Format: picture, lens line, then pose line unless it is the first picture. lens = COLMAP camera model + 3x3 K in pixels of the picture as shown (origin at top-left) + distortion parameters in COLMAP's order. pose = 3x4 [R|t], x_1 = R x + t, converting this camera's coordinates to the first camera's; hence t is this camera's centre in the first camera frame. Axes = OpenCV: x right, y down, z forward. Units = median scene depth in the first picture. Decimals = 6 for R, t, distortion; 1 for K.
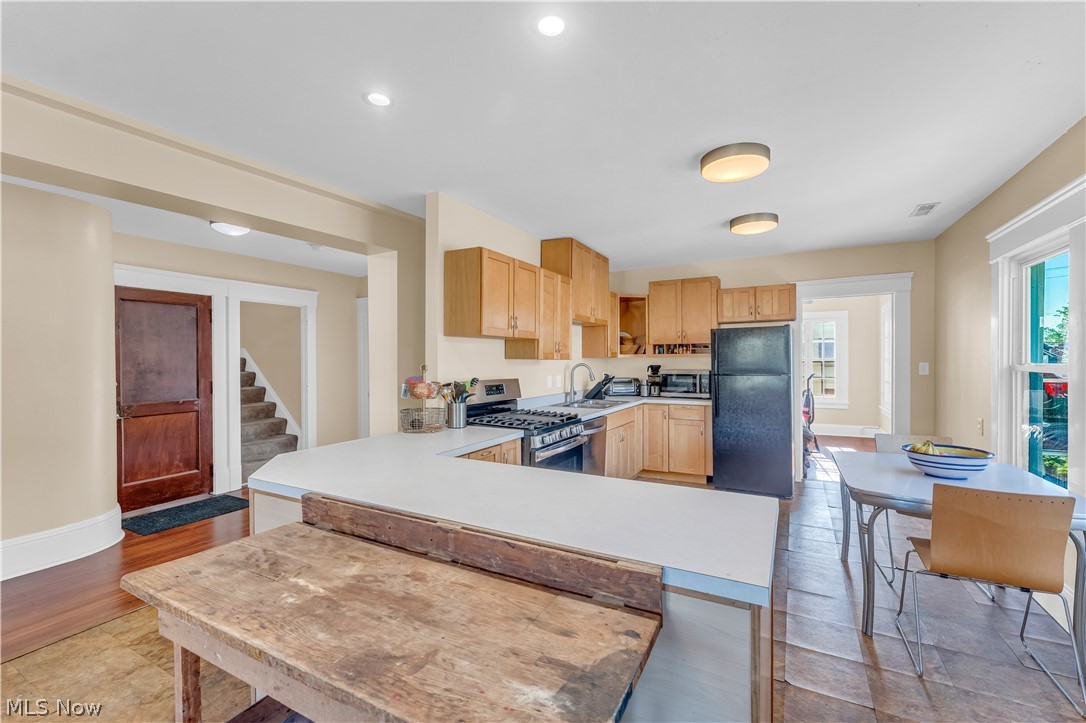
lens RADIAL K [[447.1, 0, 547.1], [0, 447.1, 357.8], [0, 0, 1]] dist [-0.003421, -0.000286]
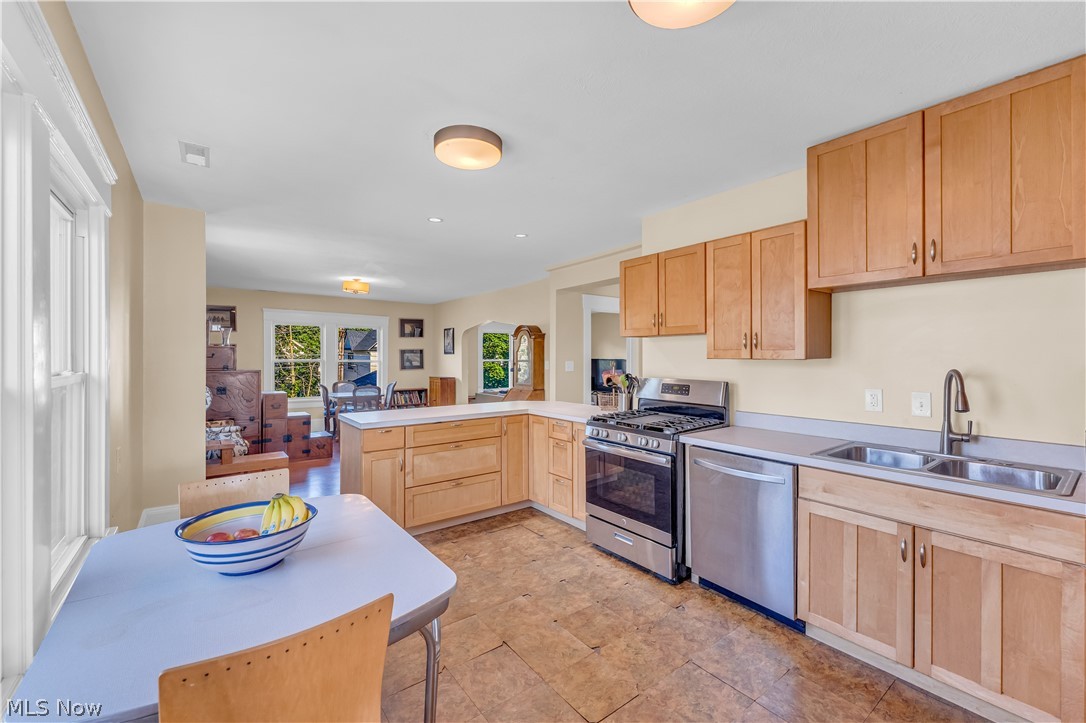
lens RADIAL K [[447.1, 0, 540.6], [0, 447.1, 359.6], [0, 0, 1]] dist [-0.003421, -0.000286]
pose [[-0.412657, 0.001235, -0.910886, 0.648081], [-0.003220, 0.999991, 0.002815, 0.003852], [0.910881, 0.004095, -0.412649, 0.826811]]
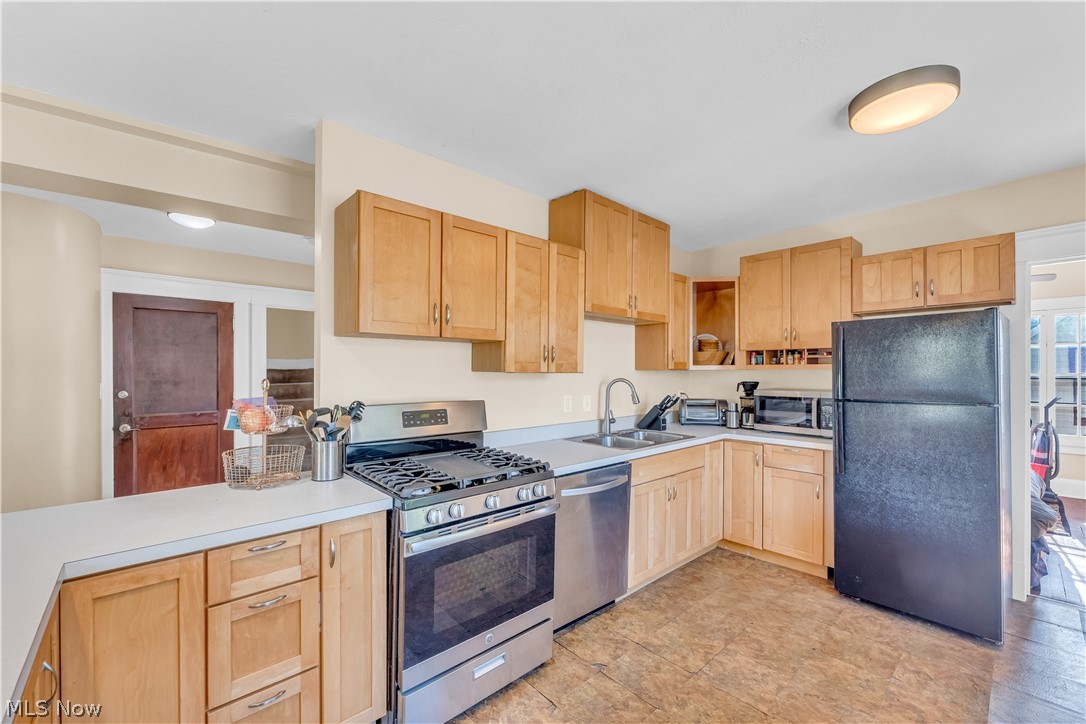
lens RADIAL K [[447.1, 0, 551.6], [0, 447.1, 368.3], [0, 0, 1]] dist [-0.003421, -0.000286]
pose [[0.951569, 0.003634, -0.307413, 0.189678], [-0.004527, 0.999987, -0.002191, -0.000581], [0.307401, 0.003476, 0.951574, 0.315208]]
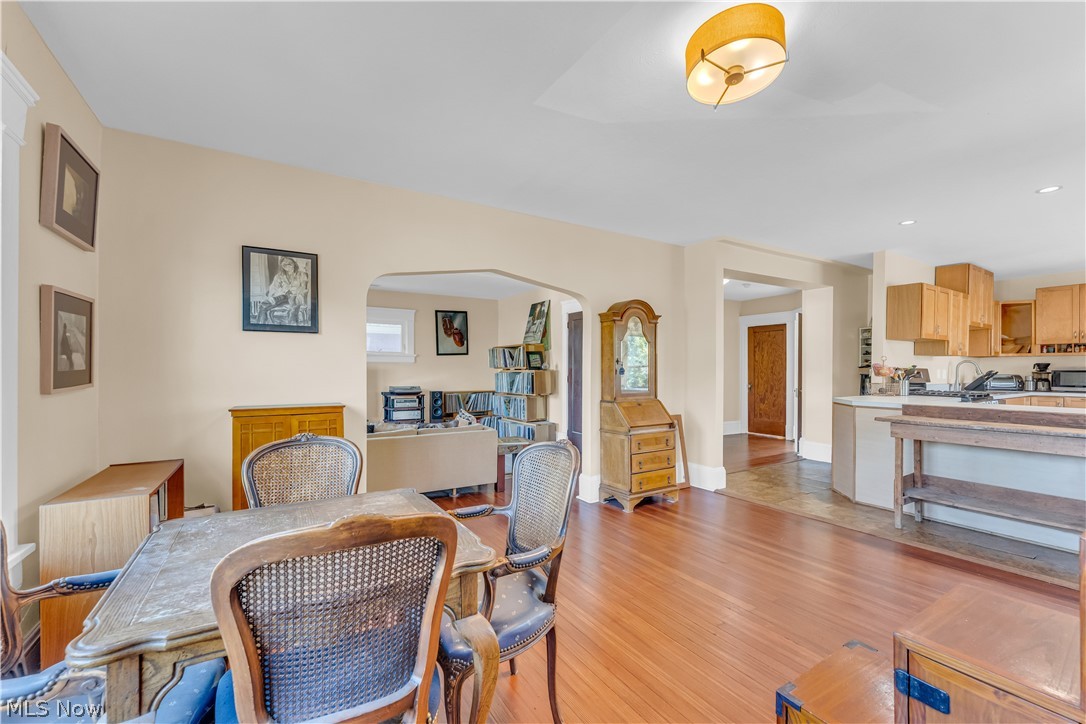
lens RADIAL K [[447.1, 0, 553.6], [0, 447.1, 369.2], [0, 0, 1]] dist [-0.003421, -0.000286]
pose [[0.876167, 0.007724, -0.481945, -0.336156], [-0.004772, 0.999962, 0.007351, 0.033657], [0.481984, -0.004141, 0.876170, -0.644942]]
